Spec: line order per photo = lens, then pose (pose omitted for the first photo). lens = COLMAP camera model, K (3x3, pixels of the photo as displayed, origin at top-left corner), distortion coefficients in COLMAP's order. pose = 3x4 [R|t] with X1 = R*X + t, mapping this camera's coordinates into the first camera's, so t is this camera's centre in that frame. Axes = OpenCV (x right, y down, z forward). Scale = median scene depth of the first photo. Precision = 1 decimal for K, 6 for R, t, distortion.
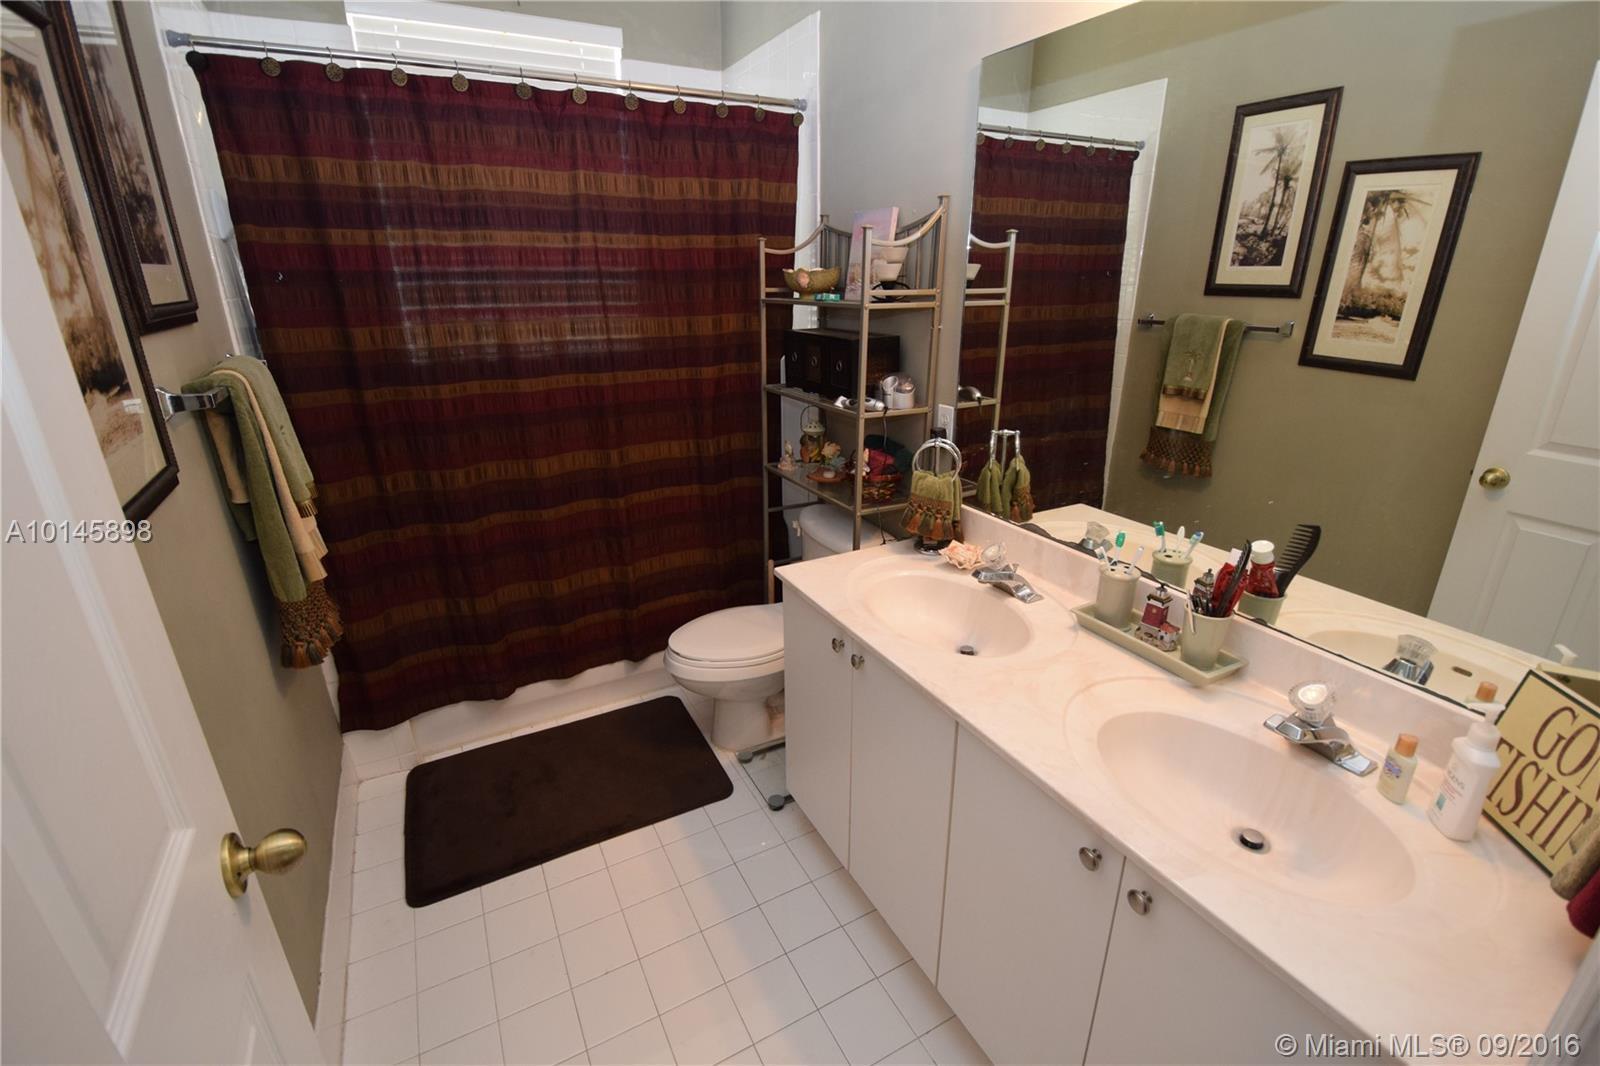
lens RADIAL K [[700.8, 0, 805.5], [0, 700.8, 533.9], [0, 0, 1]] dist [-0.004392, -0.012045]
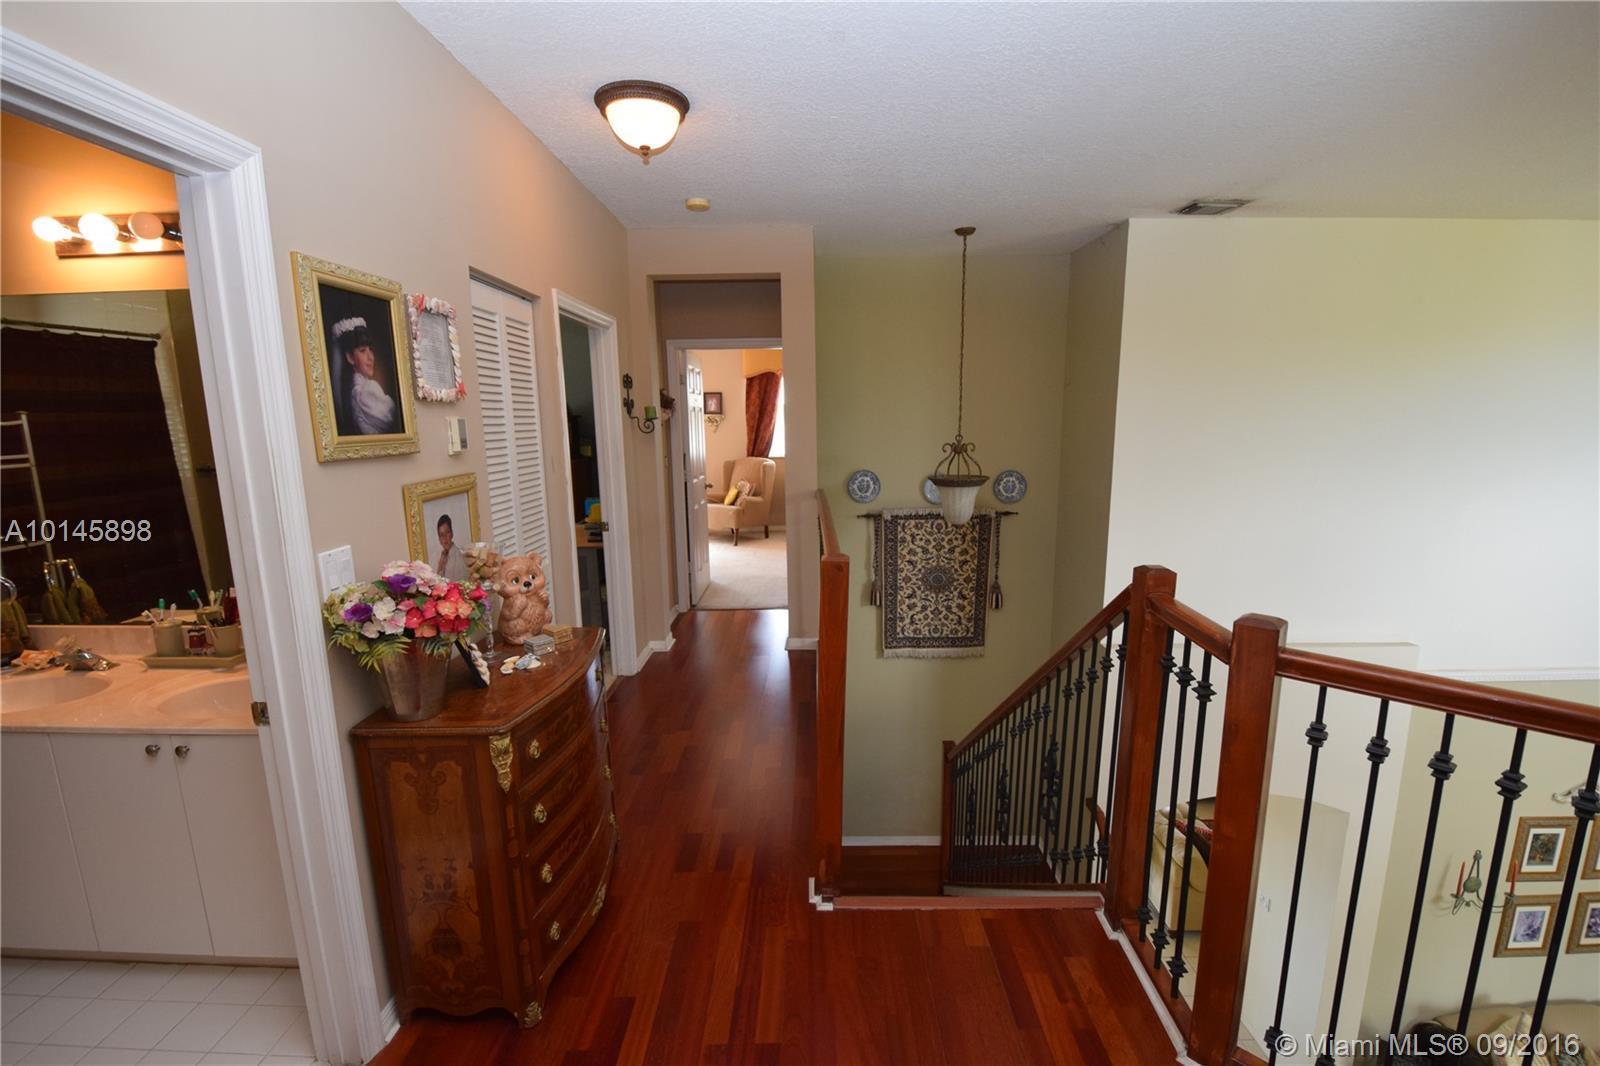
lens RADIAL K [[700.8, 0, 802.0], [0, 700.8, 535.7], [0, 0, 1]] dist [-0.004392, -0.012045]
pose [[0.488332, -0.154911, 0.858798, -0.115914], [0.314337, 0.949282, -0.007507, 0.243308], [-0.814079, 0.273618, 0.512259, -0.748538]]
